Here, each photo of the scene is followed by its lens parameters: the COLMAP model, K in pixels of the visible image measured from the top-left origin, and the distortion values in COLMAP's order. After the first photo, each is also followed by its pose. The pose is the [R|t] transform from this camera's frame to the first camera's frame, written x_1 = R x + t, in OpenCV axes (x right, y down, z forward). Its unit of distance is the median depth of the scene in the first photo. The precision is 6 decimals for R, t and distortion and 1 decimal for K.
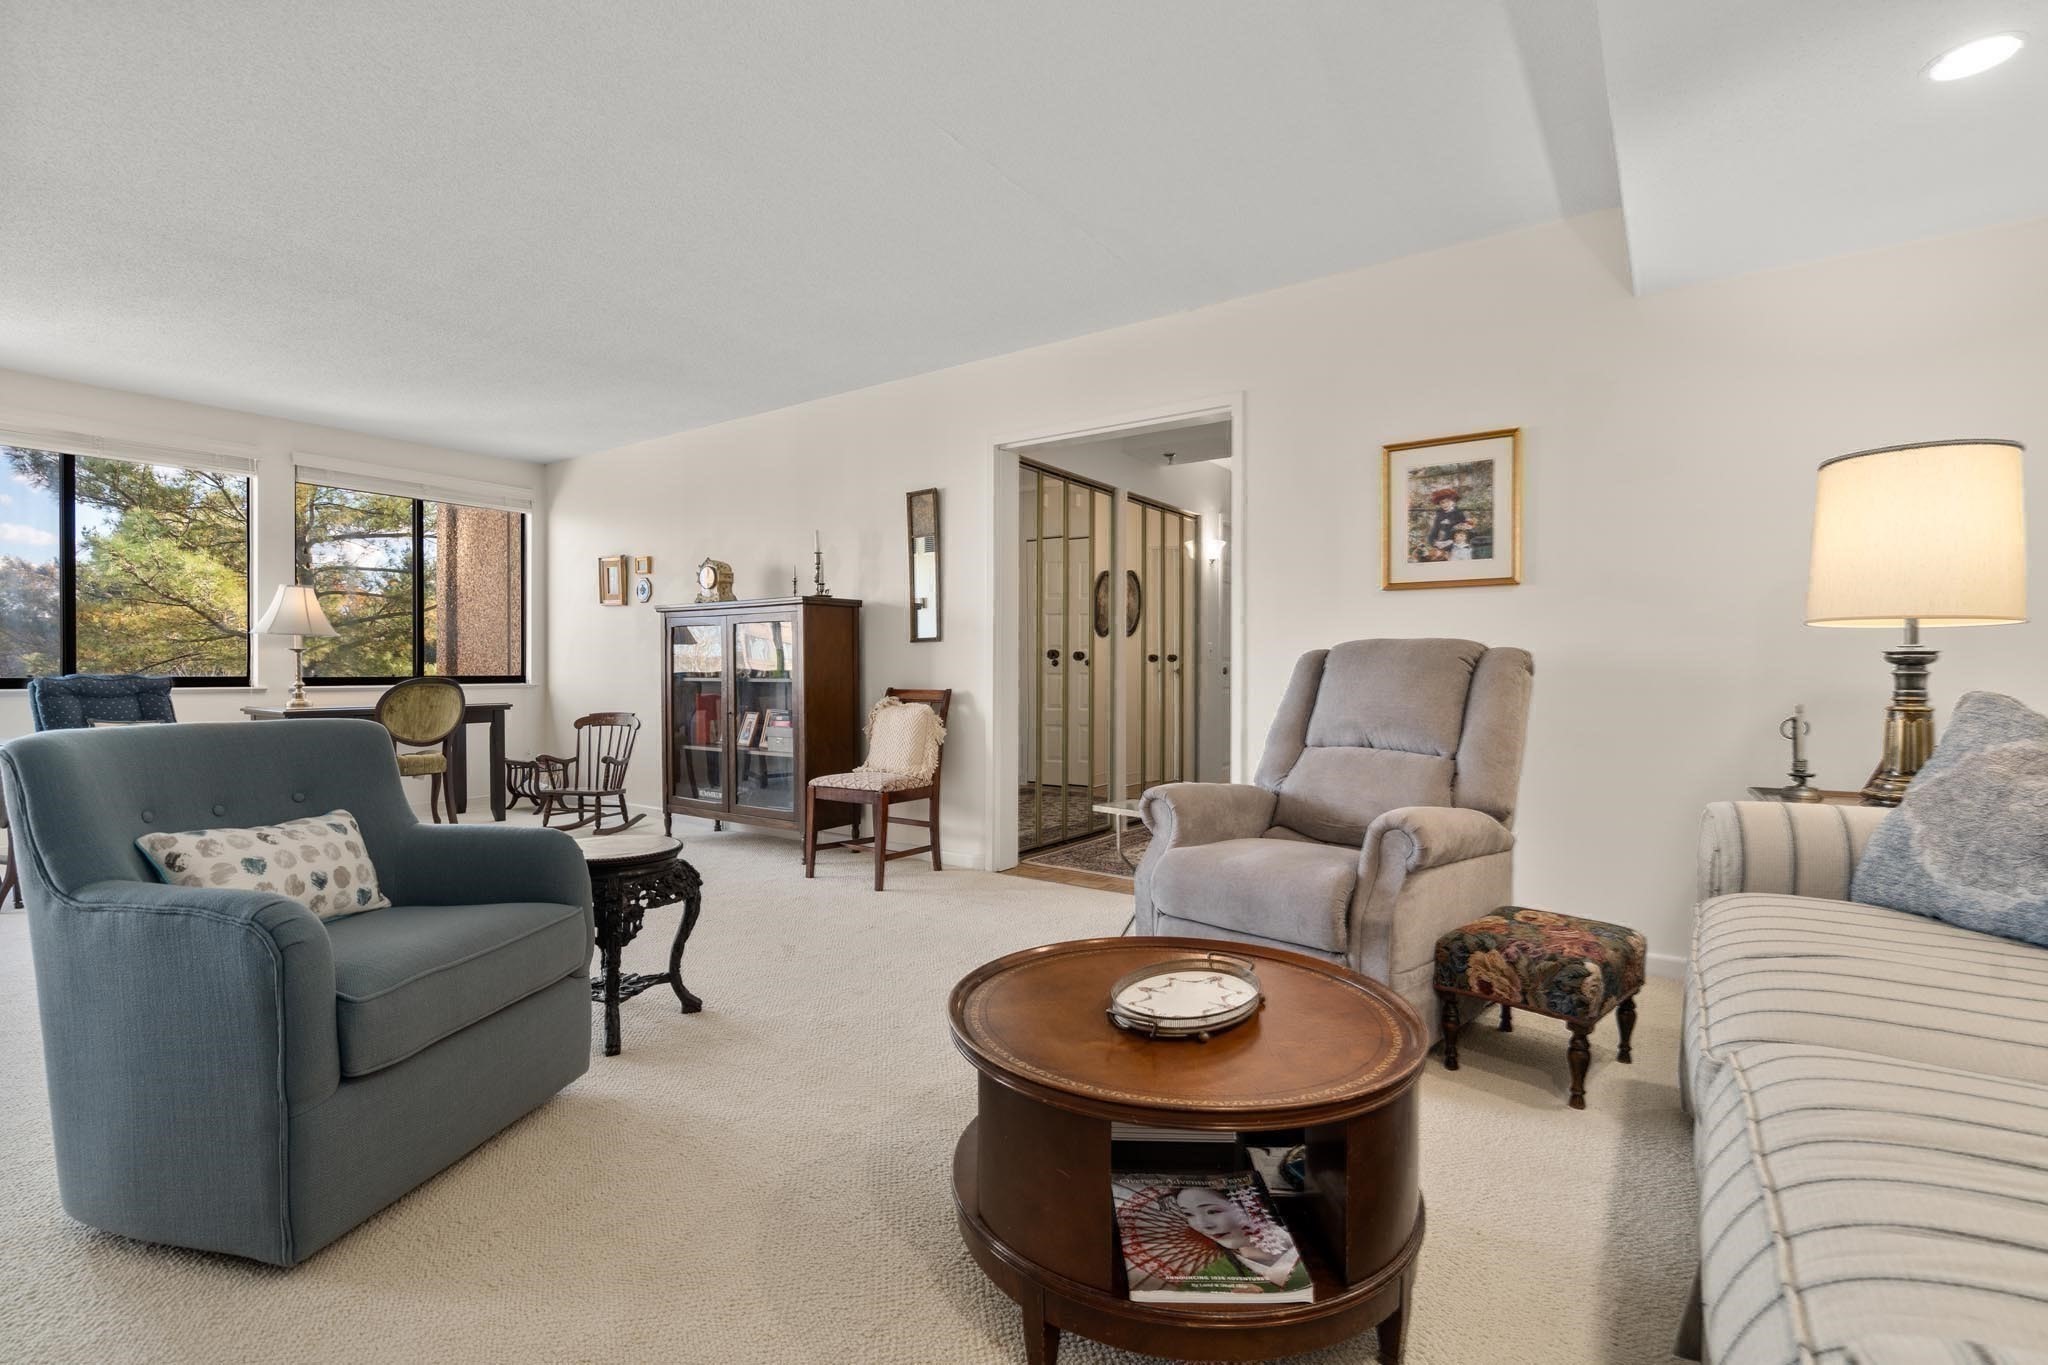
lens RADIAL K [[940.4, 0, 1016.4], [0, 940.4, 674.3], [0, 0, 1]] dist [-0.003639, 0.001504]
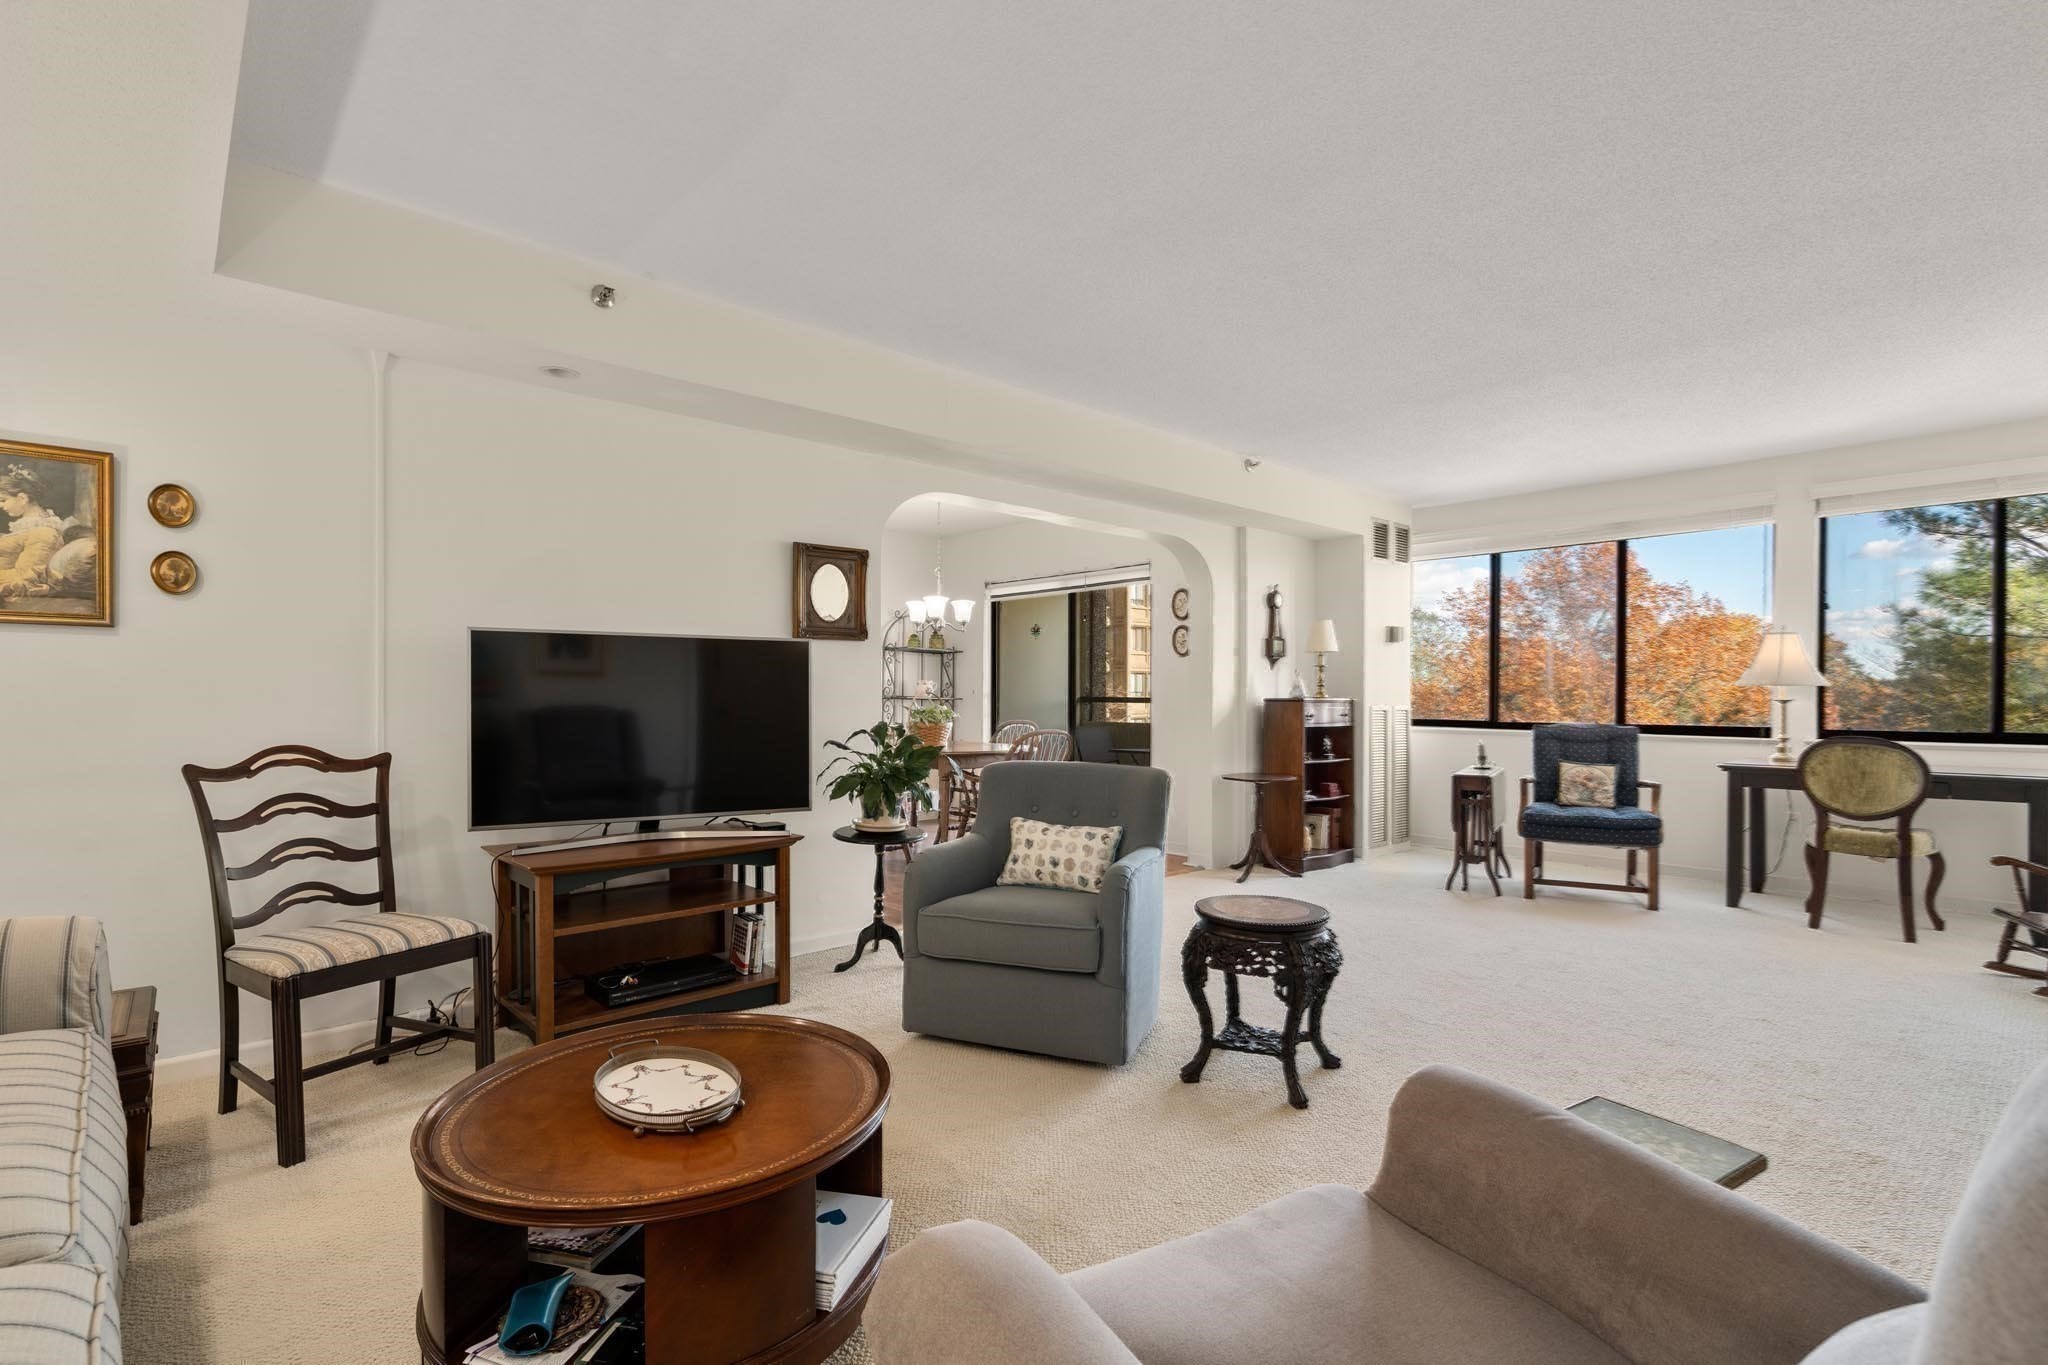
lens RADIAL K [[940.4, 0, 1019.5], [0, 940.4, 709.9], [0, 0, 1]] dist [-0.003639, 0.001504]
pose [[-0.211966, 0.014467, -0.977170, 0.503133], [-0.006641, 0.999846, 0.016244, -0.043170], [0.977254, 0.009933, -0.211838, 0.724775]]
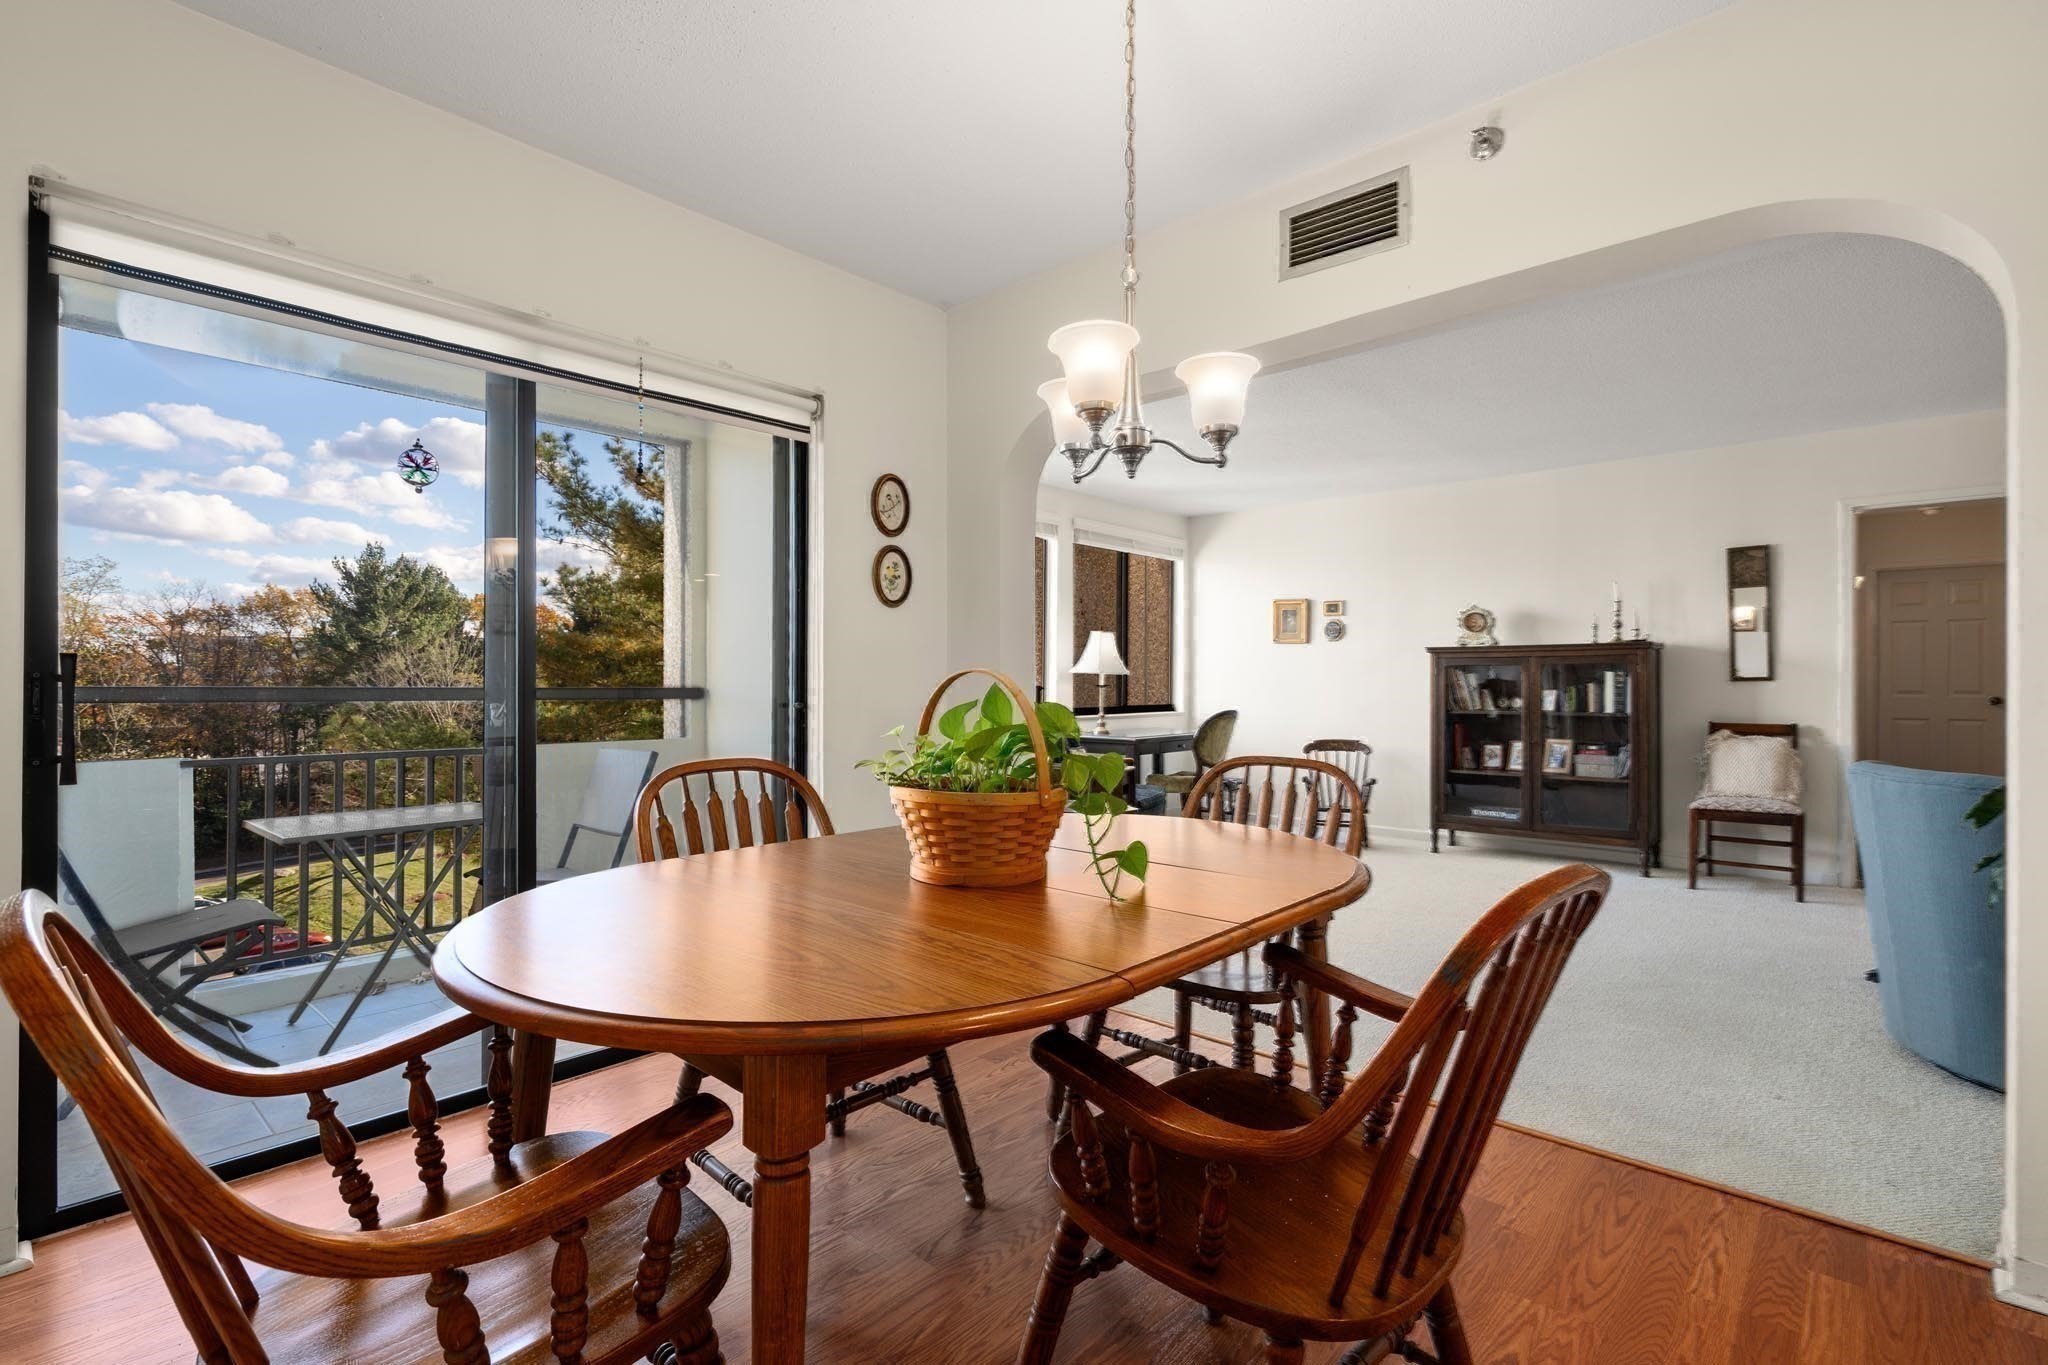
lens RADIAL K [[940.4, 0, 1023.1], [0, 940.4, 680.6], [0, 0, 1]] dist [-0.003639, 0.001504]
pose [[0.993213, -0.001021, -0.116304, -1.158605], [0.000181, 0.999974, -0.007233, -0.037980], [0.116308, 0.007163, 0.993187, -0.301293]]
